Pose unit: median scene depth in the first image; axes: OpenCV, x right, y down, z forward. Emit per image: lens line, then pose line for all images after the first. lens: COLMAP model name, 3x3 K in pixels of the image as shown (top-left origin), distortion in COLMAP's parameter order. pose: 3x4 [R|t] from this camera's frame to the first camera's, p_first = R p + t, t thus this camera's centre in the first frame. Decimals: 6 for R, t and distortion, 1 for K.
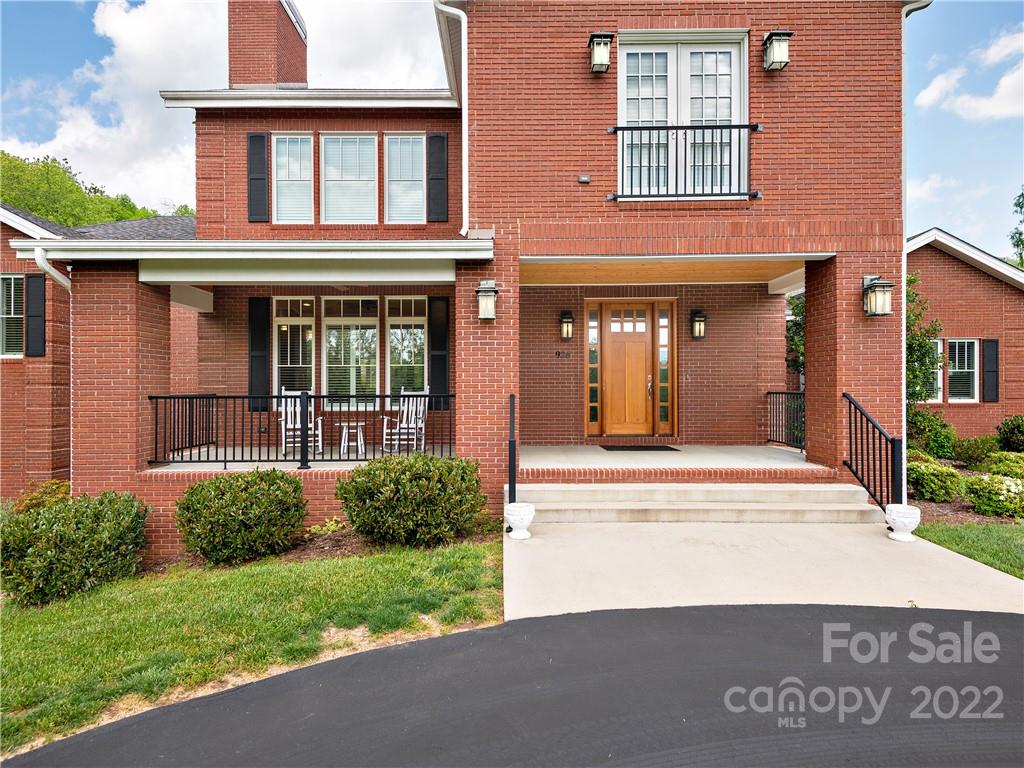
lens RADIAL K [[627.9, 0, 467.0], [0, 627.9, 371.0], [0, 0, 1]] dist [0.026450, -0.000897]
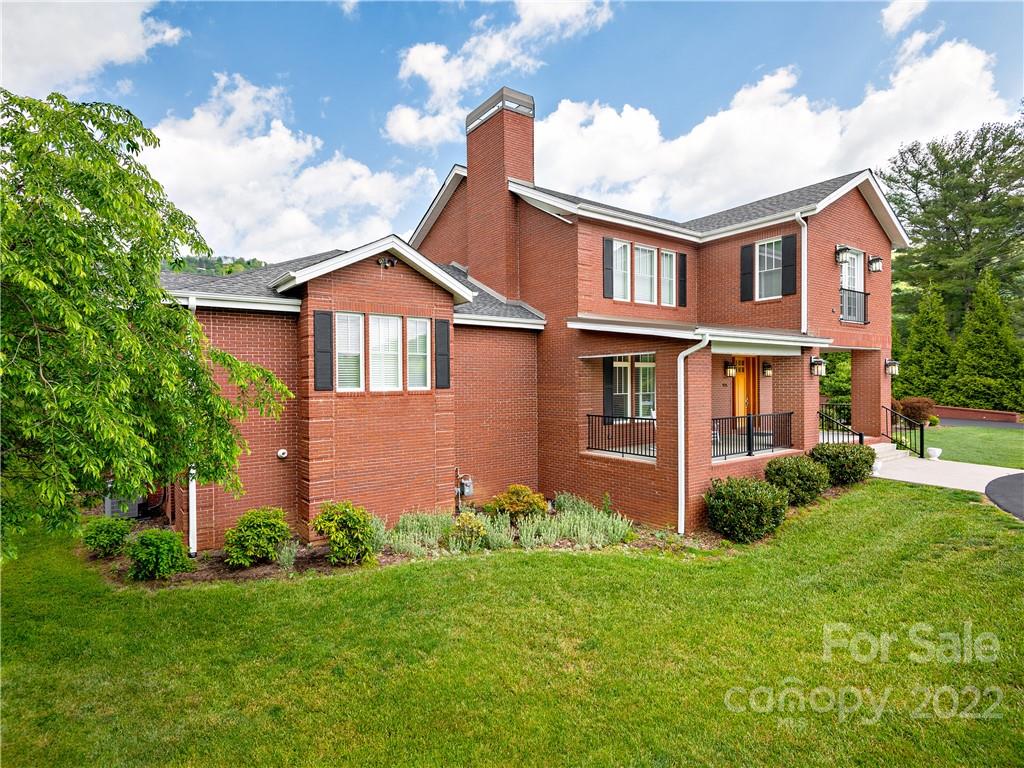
lens RADIAL K [[536.7, 0, 511.9], [0, 536.7, 384.9], [0, 0, 1]] dist [0.022081, -0.012618]
pose [[0.806429, -0.005809, 0.591302, -1.310254], [-0.009304, 0.999703, 0.022511, -0.060380], [-0.591258, -0.023655, 0.806136, 0.113513]]
